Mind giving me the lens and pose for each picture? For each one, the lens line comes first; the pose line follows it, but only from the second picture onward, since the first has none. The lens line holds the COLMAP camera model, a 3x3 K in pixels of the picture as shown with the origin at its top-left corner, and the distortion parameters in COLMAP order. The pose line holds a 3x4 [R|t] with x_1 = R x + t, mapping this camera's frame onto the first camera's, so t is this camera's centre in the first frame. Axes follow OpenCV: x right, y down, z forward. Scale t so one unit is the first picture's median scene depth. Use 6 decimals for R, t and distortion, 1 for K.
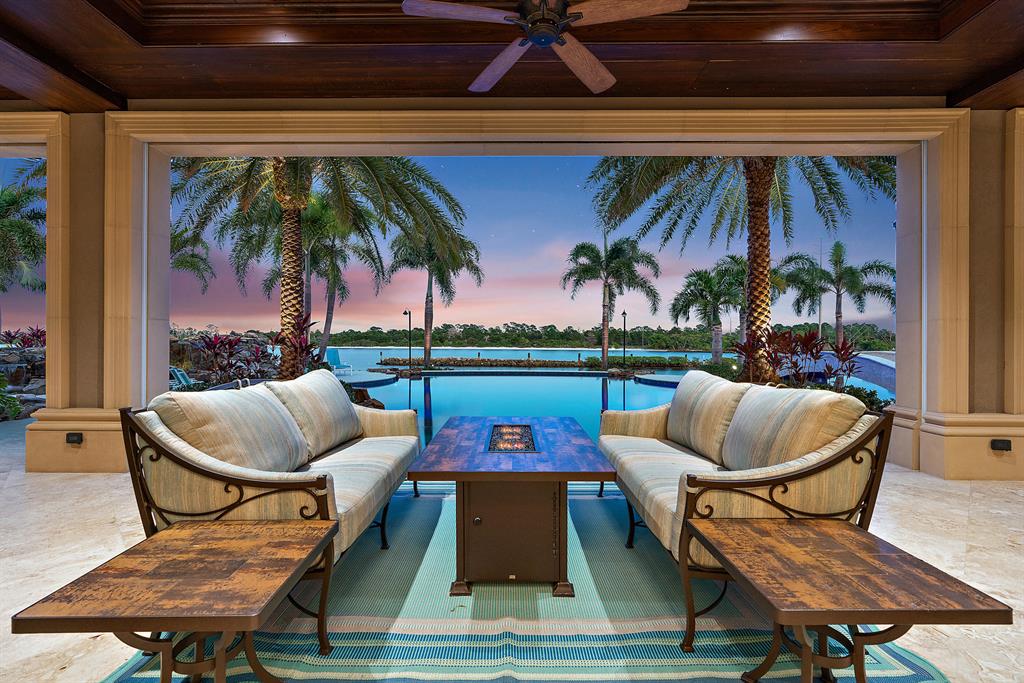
lens RADIAL K [[456.8, 0, 512.0], [0, 456.8, 341.5], [0, 0, 1]] dist [-0.001323, -0.000020]
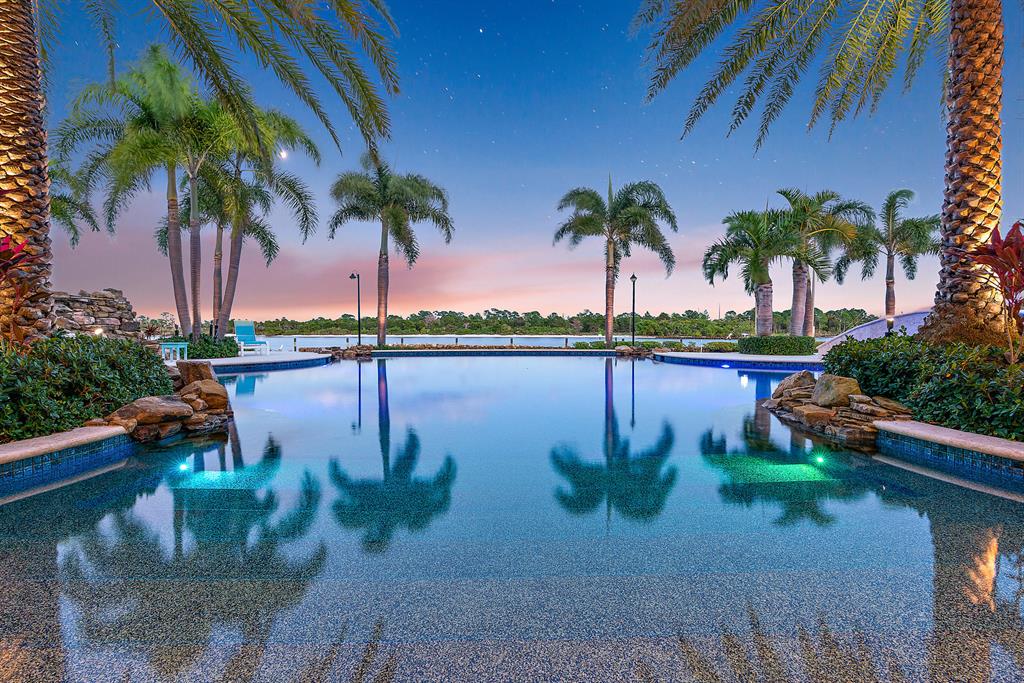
lens RADIAL K [[474.5, 0, 512.0], [0, 474.5, 341.5], [0, 0, 1]] dist [0.001877, 0.000206]
pose [[0.999219, -0.006246, 0.039019, 0.002978], [0.005296, 0.999688, 0.024397, 0.027700], [-0.039159, -0.024172, 0.998941, 0.179938]]
